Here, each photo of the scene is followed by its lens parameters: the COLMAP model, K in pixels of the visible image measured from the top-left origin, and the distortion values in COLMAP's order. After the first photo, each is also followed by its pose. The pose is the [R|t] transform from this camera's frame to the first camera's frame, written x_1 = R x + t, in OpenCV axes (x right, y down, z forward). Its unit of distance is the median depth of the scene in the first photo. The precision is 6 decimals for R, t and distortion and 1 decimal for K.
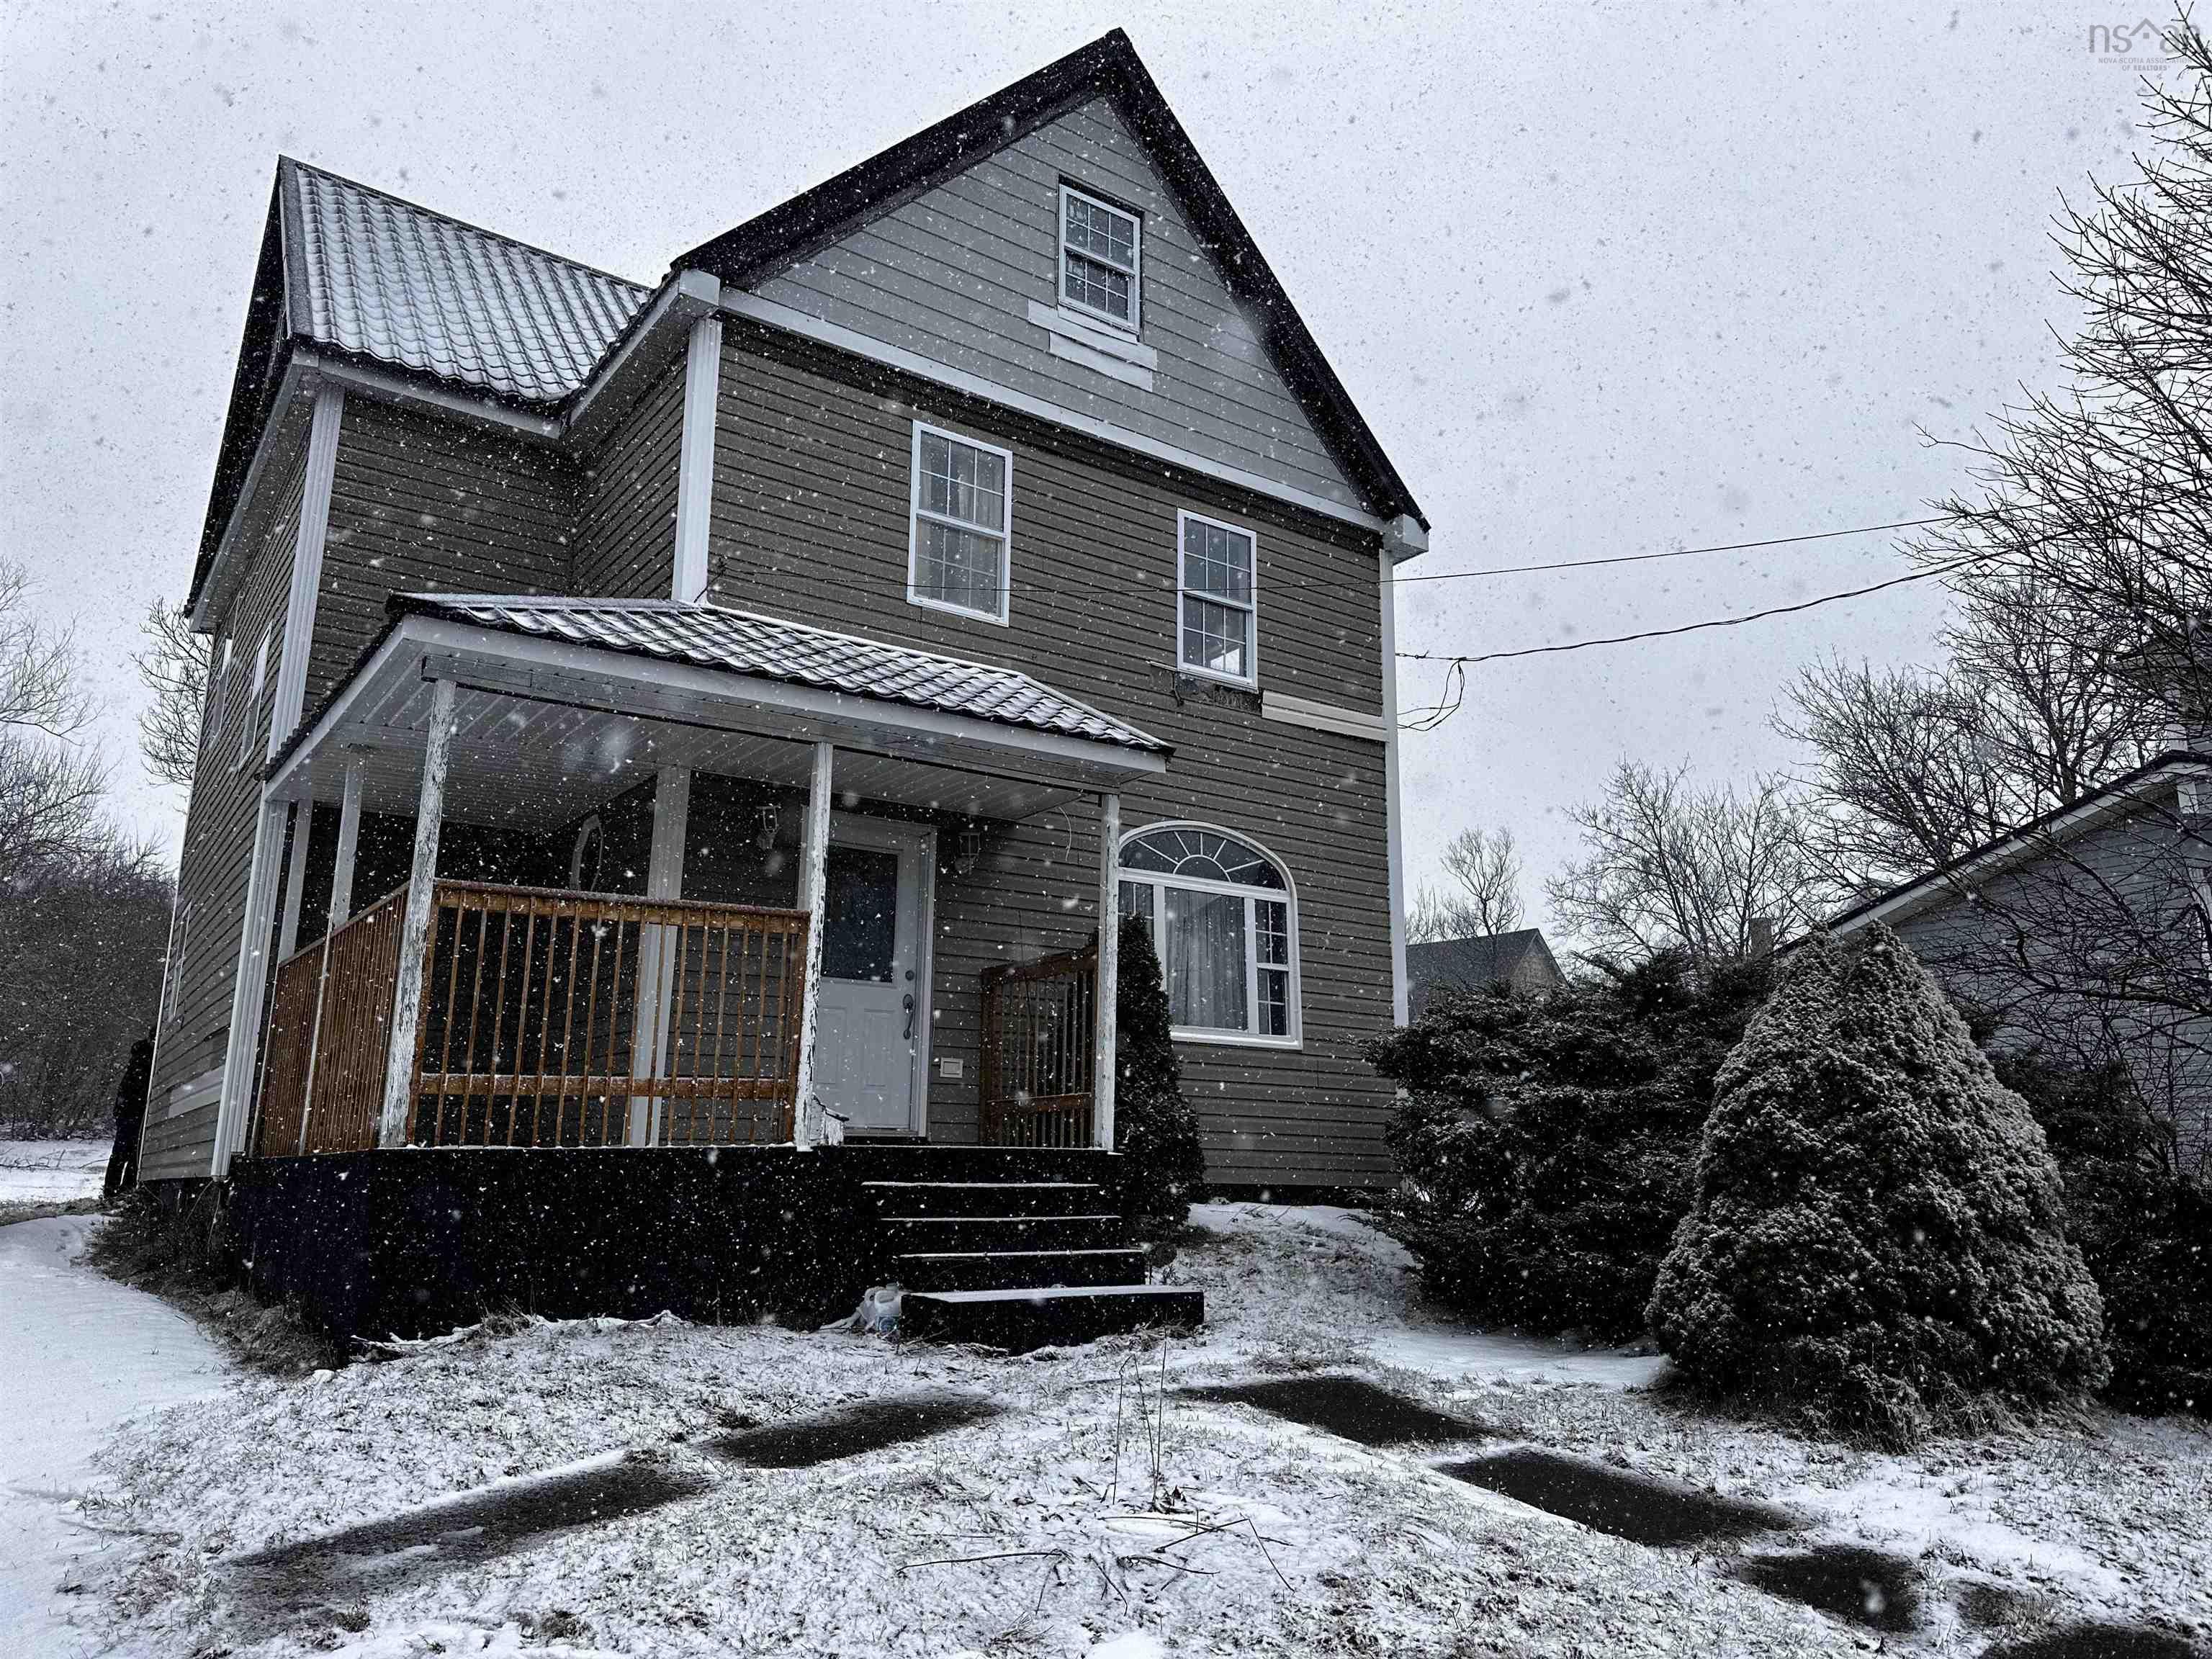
lens RADIAL K [[1534.7, 0, 1106.0], [0, 1534.7, 829.5], [0, 0, 1]] dist [0.112756, -0.160581]
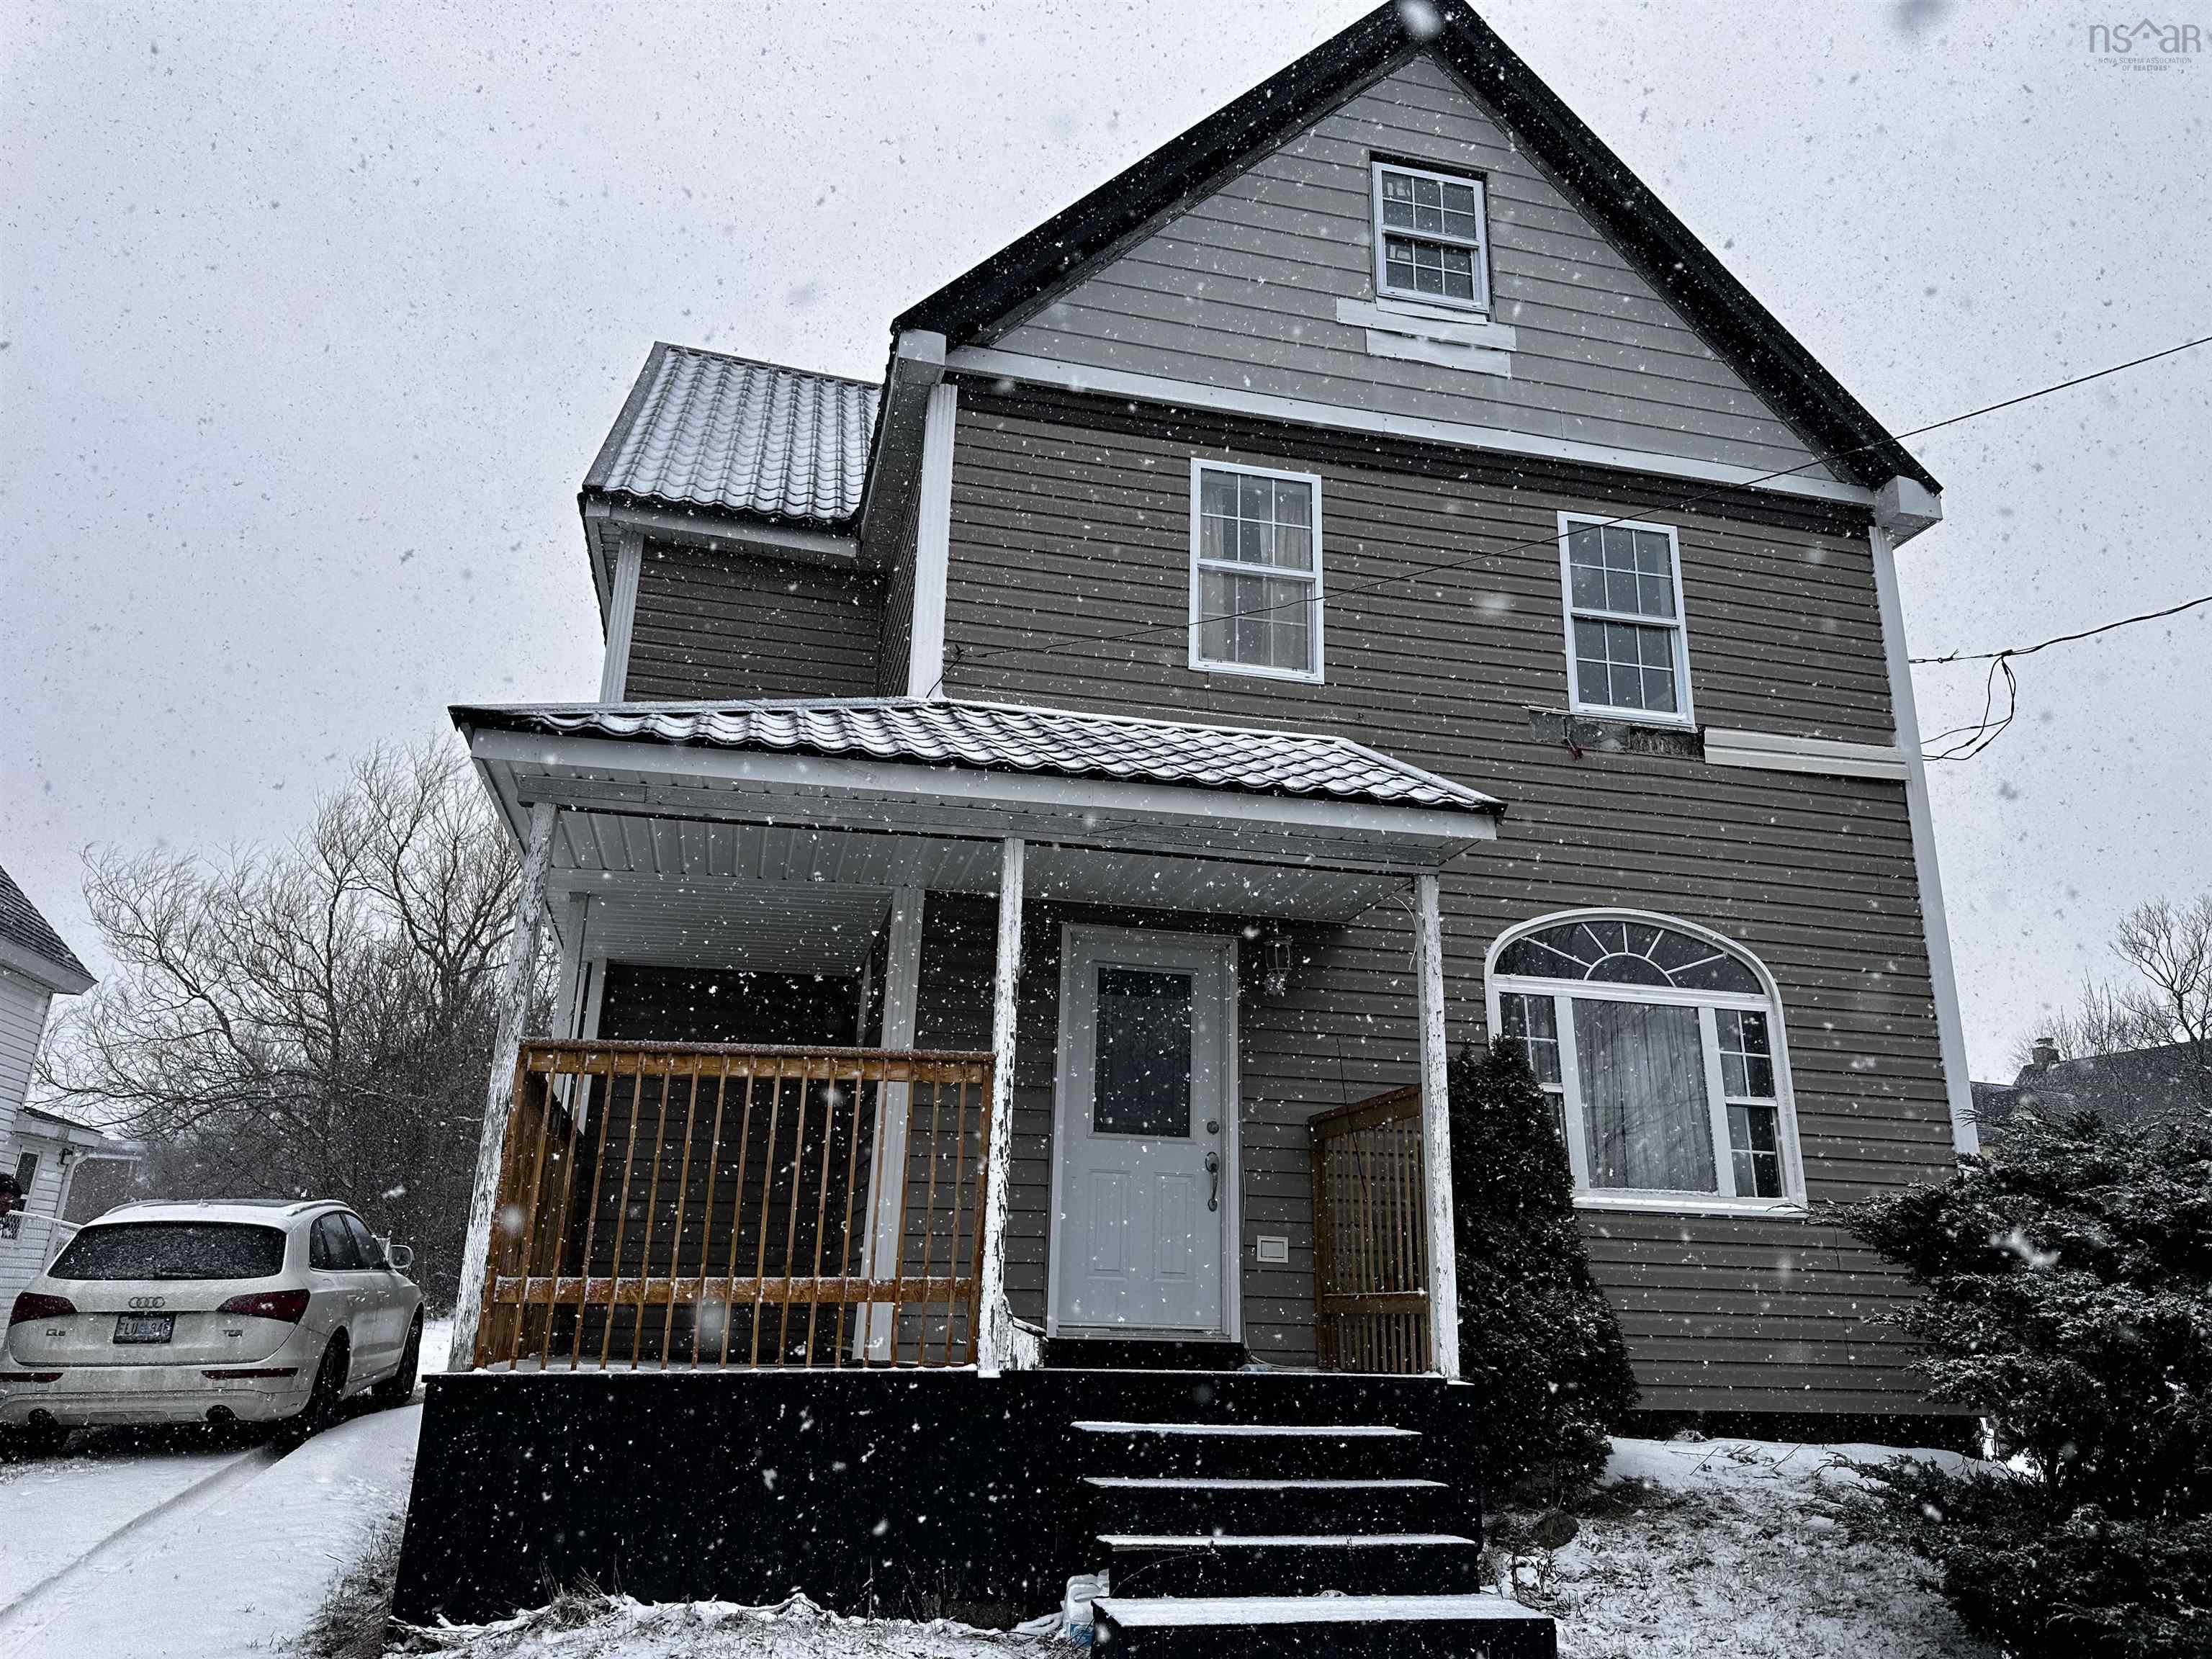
lens RADIAL K [[1534.7, 0, 1106.0], [0, 1534.7, 829.5], [0, 0, 1]] dist [0.112756, -0.160581]
pose [[0.928104, -0.099494, -0.358781, 0.111712], [0.067851, 0.992695, -0.099766, 0.016427], [0.366086, 0.068249, 0.928075, 0.214556]]
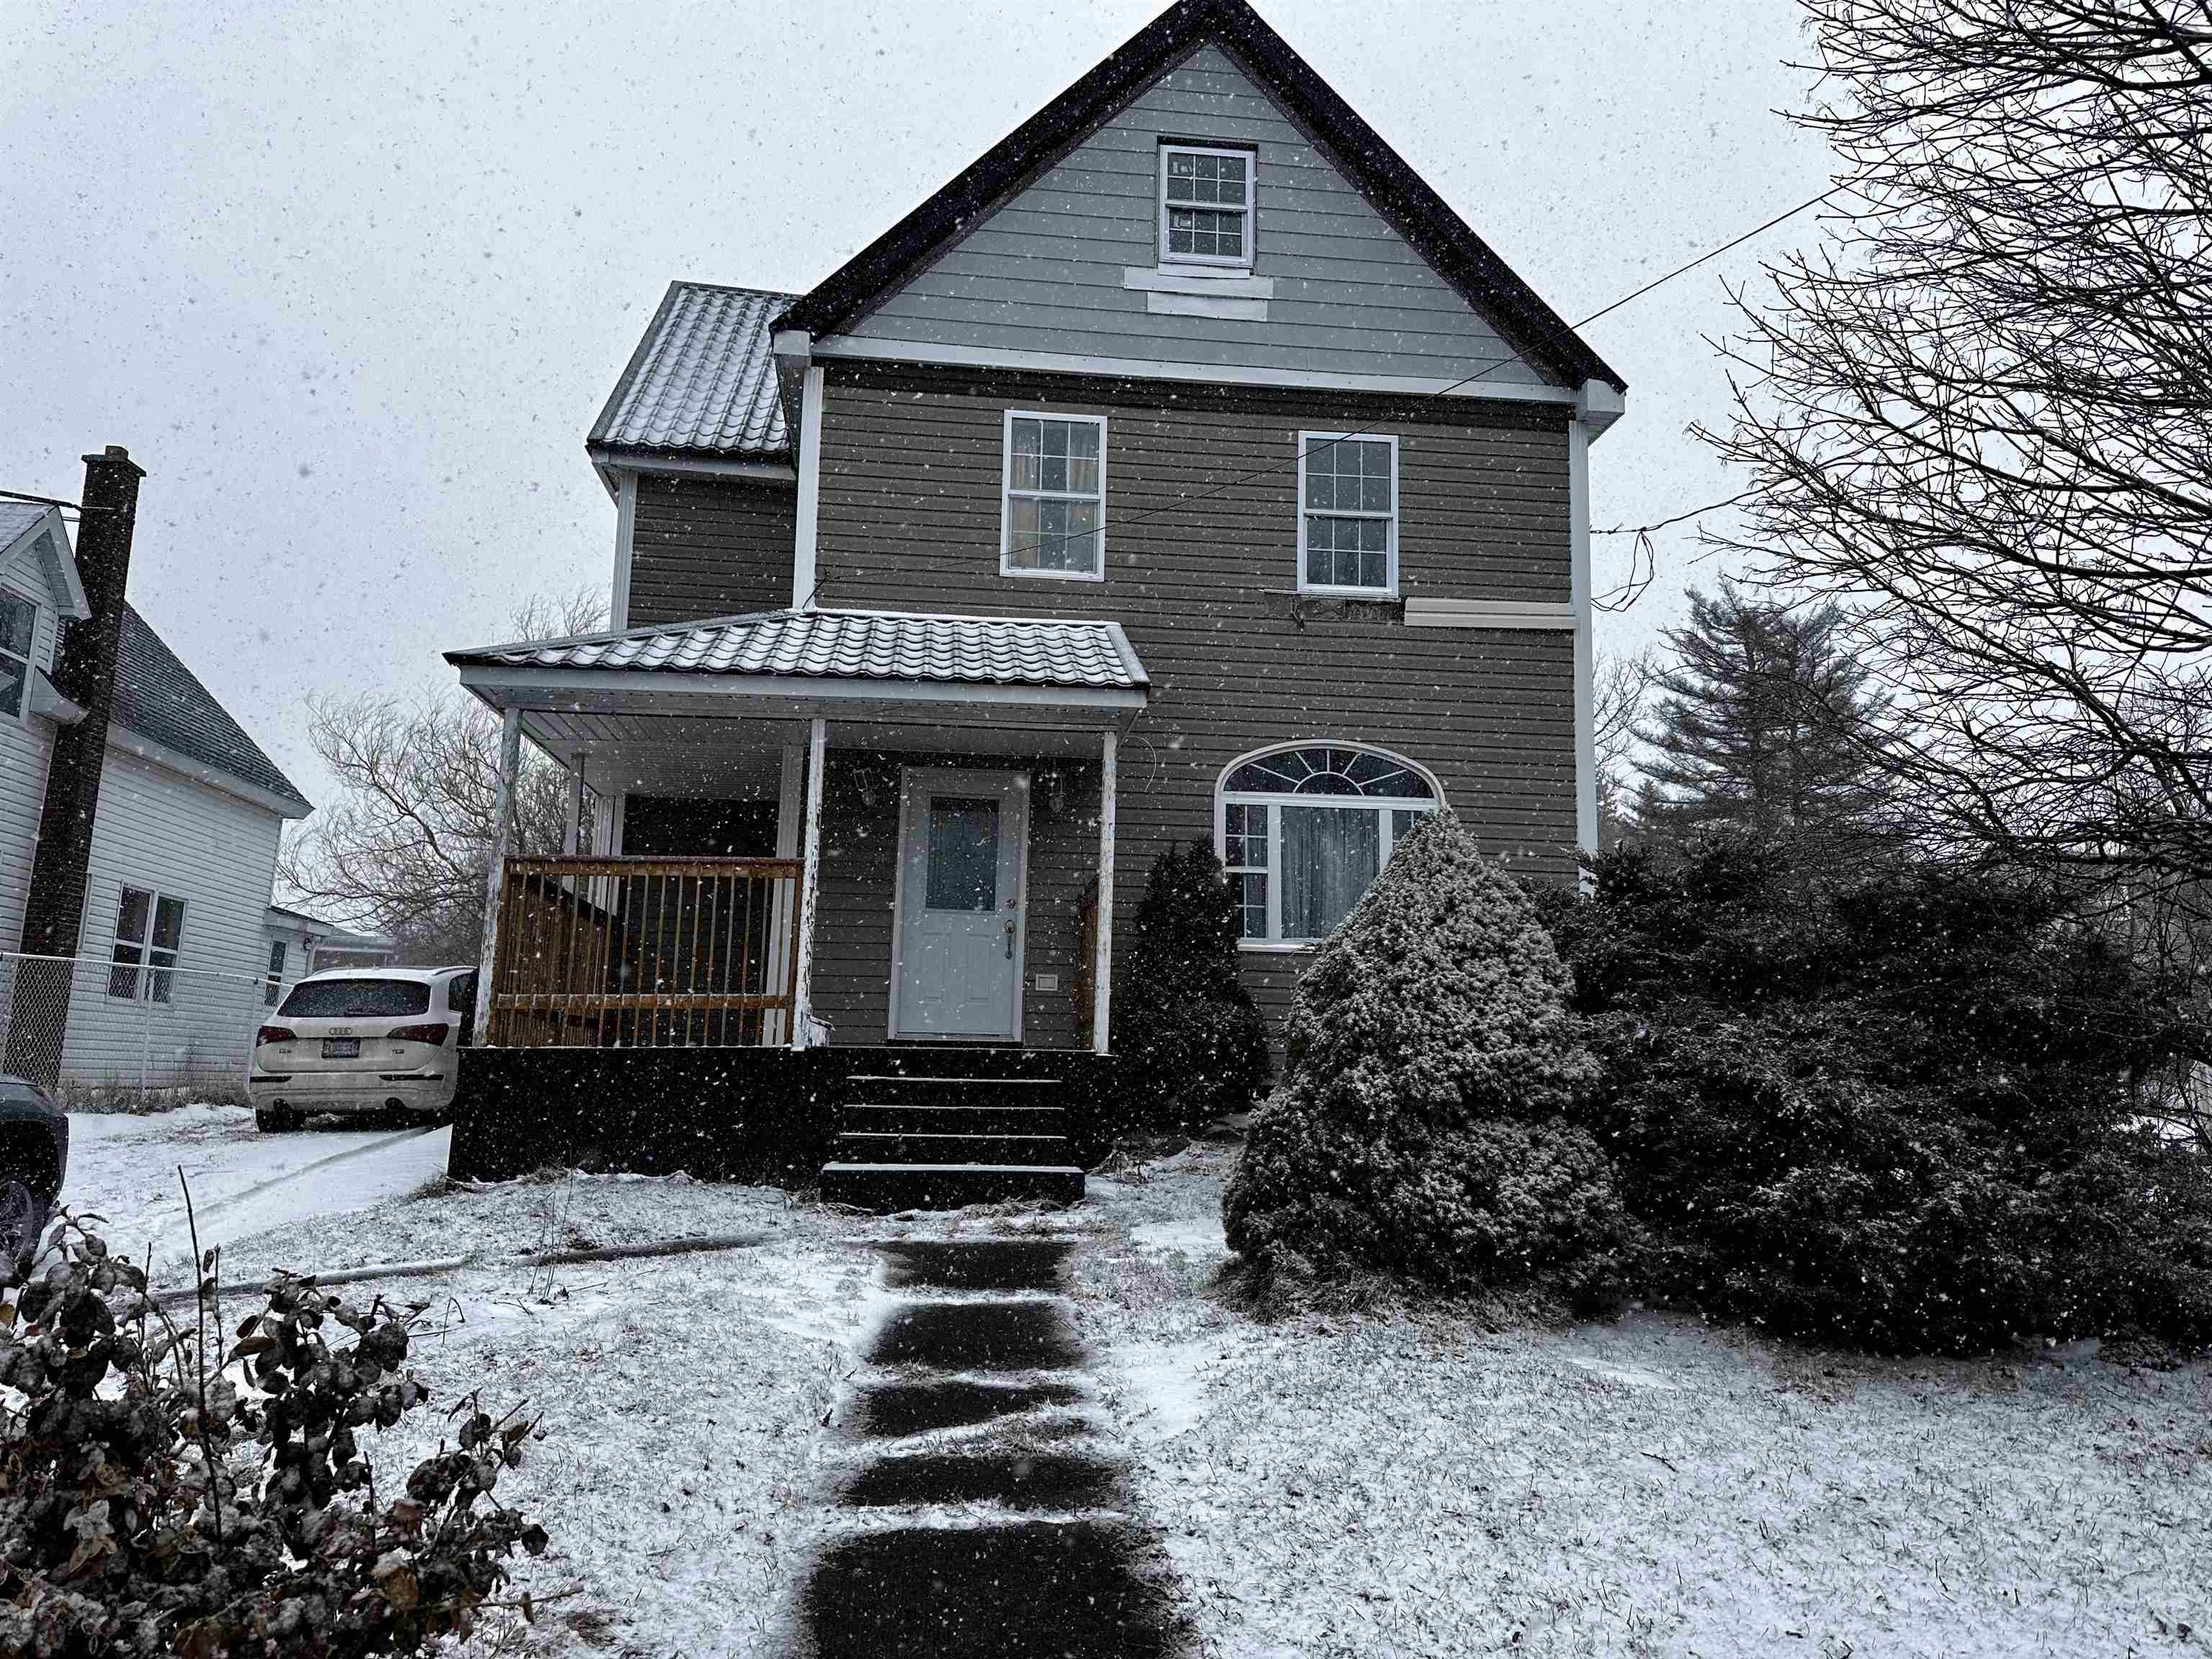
lens RADIAL K [[1532.9, 0, 1106.0], [0, 1532.9, 829.5], [0, 0, 1]] dist [0.183063, -0.408123]
pose [[0.874187, -0.071468, -0.480302, 0.450179], [0.094295, 0.995266, 0.023530, 0.017875], [0.476347, -0.065859, 0.876788, 0.030508]]
